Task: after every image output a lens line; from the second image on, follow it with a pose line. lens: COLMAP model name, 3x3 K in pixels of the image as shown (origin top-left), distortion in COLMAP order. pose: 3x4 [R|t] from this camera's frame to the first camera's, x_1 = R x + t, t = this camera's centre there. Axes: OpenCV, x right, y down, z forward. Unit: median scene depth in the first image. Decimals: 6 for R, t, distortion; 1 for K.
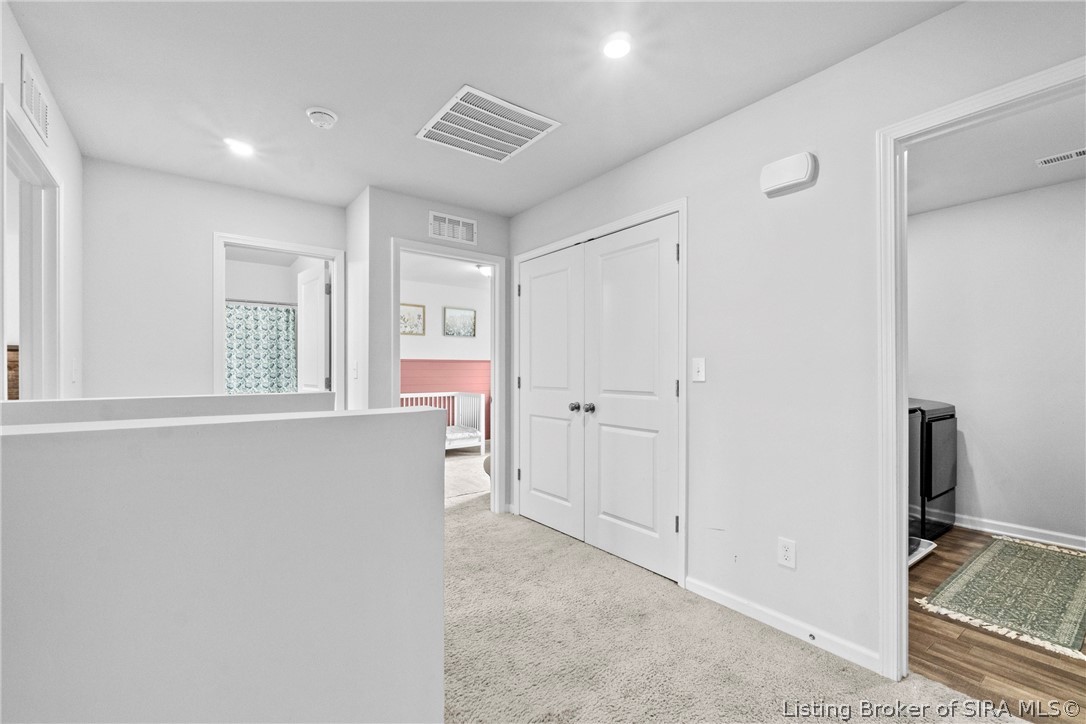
lens RADIAL K [[475.3, 0, 540.9], [0, 475.3, 366.0], [0, 0, 1]] dist [-0.001051, 0.000734]
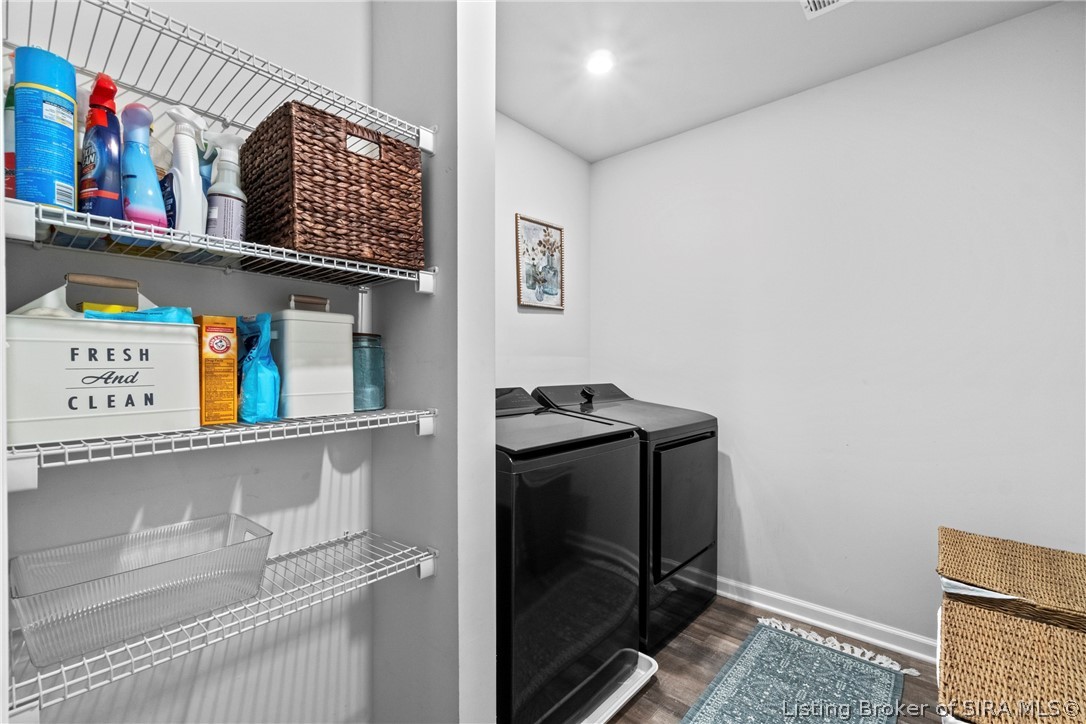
lens RADIAL K [[475.3, 0, 538.6], [0, 475.3, 360.6], [0, 0, 1]] dist [-0.001051, 0.000734]
pose [[0.978785, 0.000648, 0.204889, 0.218865], [-0.001457, 0.999992, 0.003800, 0.001070], [-0.204885, -0.004018, 0.978778, 0.178440]]
